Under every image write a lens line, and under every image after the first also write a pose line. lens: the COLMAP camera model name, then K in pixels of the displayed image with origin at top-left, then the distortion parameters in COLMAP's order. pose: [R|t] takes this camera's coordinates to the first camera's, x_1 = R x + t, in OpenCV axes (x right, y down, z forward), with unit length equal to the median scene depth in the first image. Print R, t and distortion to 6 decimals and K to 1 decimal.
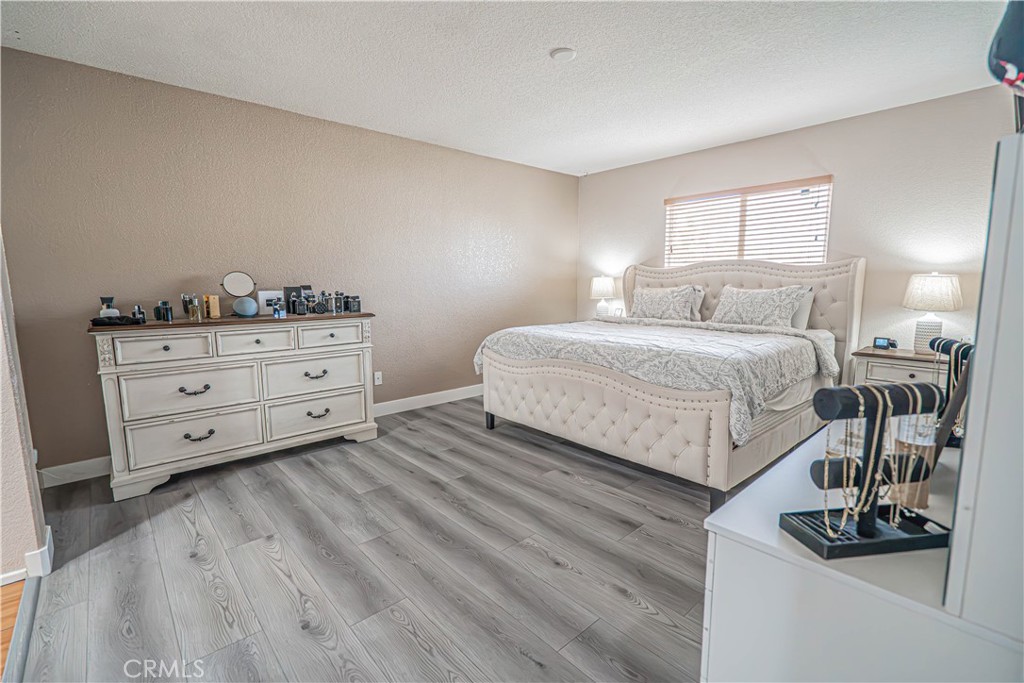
lens RADIAL K [[462.0, 0, 514.7], [0, 462.0, 344.5], [0, 0, 1]] dist [-0.005272, -0.000045]
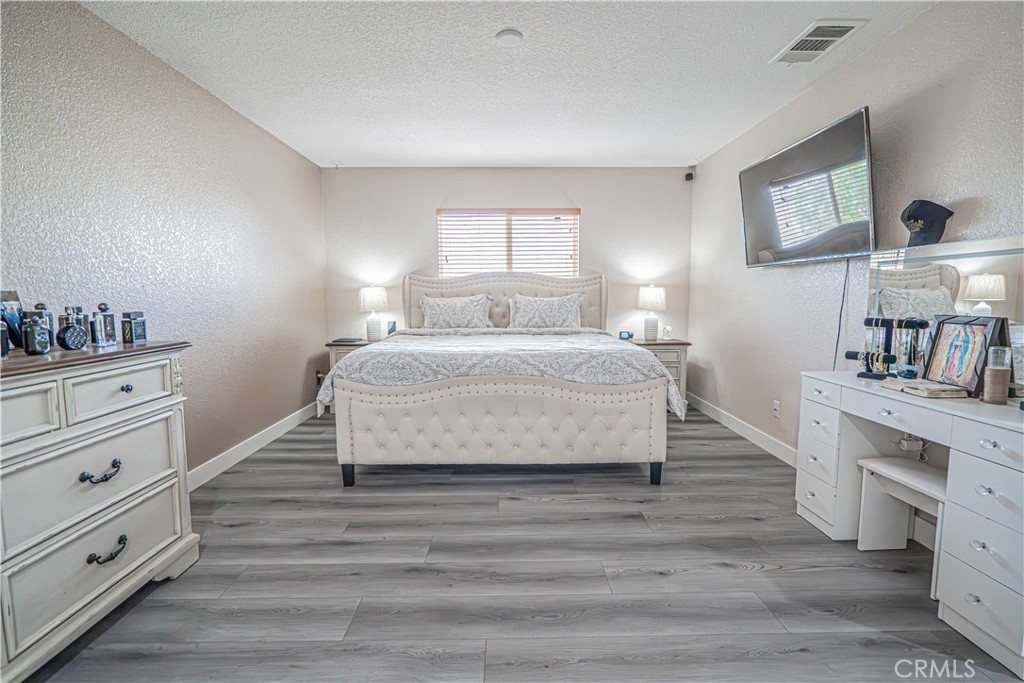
lens RADIAL K [[467.5, 0, 514.2], [0, 467.5, 345.2], [0, 0, 1]] dist [-0.001333, 0.000108]
pose [[0.656865, -0.080222, 0.749728, -0.485663], [0.103770, 0.994481, 0.015494, -0.030610], [-0.746833, 0.067622, 0.661564, 0.328630]]
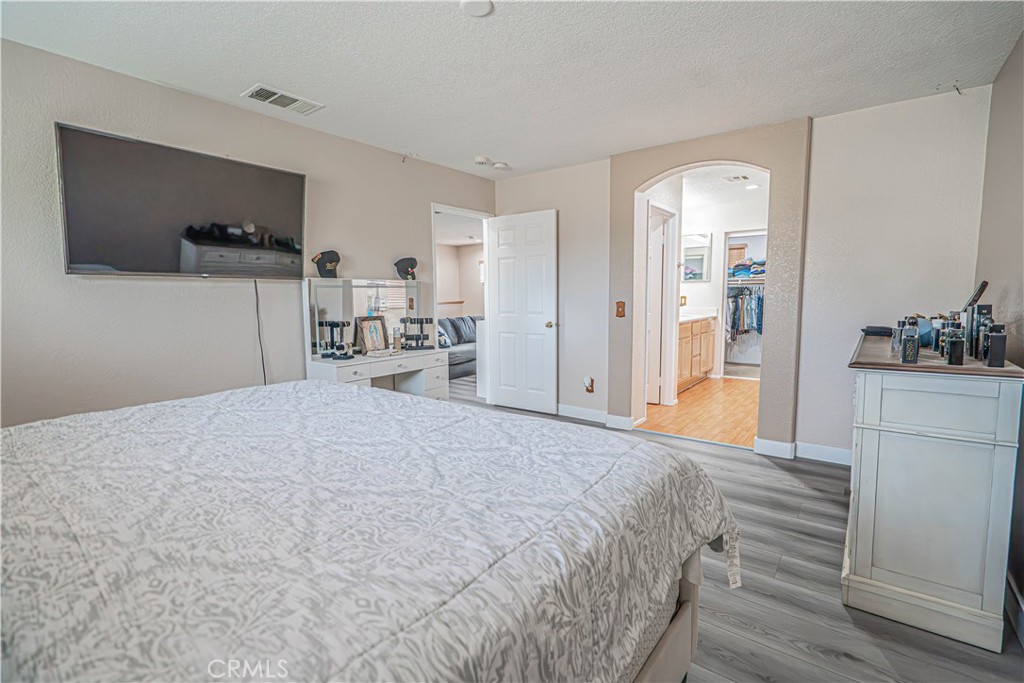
lens RADIAL K [[467.5, 0, 514.2], [0, 467.5, 345.2], [0, 0, 1]] dist [-0.001333, 0.000108]
pose [[-0.982905, 0.037292, -0.180298, 0.151533], [-0.007956, 0.969755, 0.243951, -0.214302], [0.183942, 0.241215, -0.952880, 1.449714]]
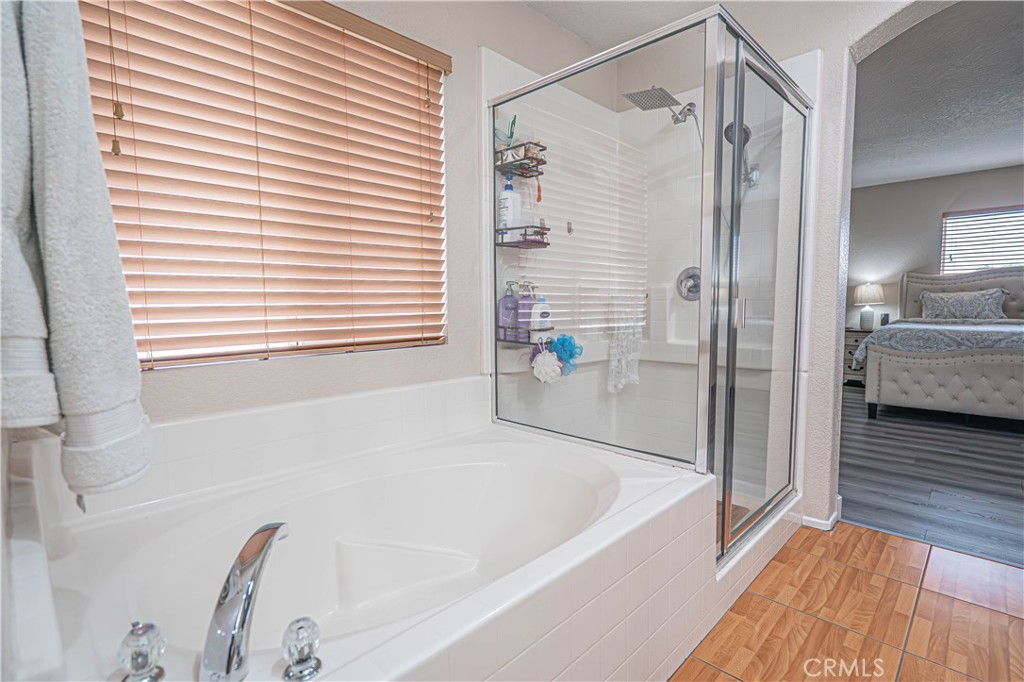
lens RADIAL K [[490.8, 0, 512.0], [0, 490.8, 341.0], [0, 0, 1]] dist [-0.000113, 0.000136]
pose [[0.997939, -0.009856, 0.063408, -1.114821], [0.013385, 0.998370, -0.055482, 0.060891], [-0.062758, 0.056216, 0.996444, -0.129286]]
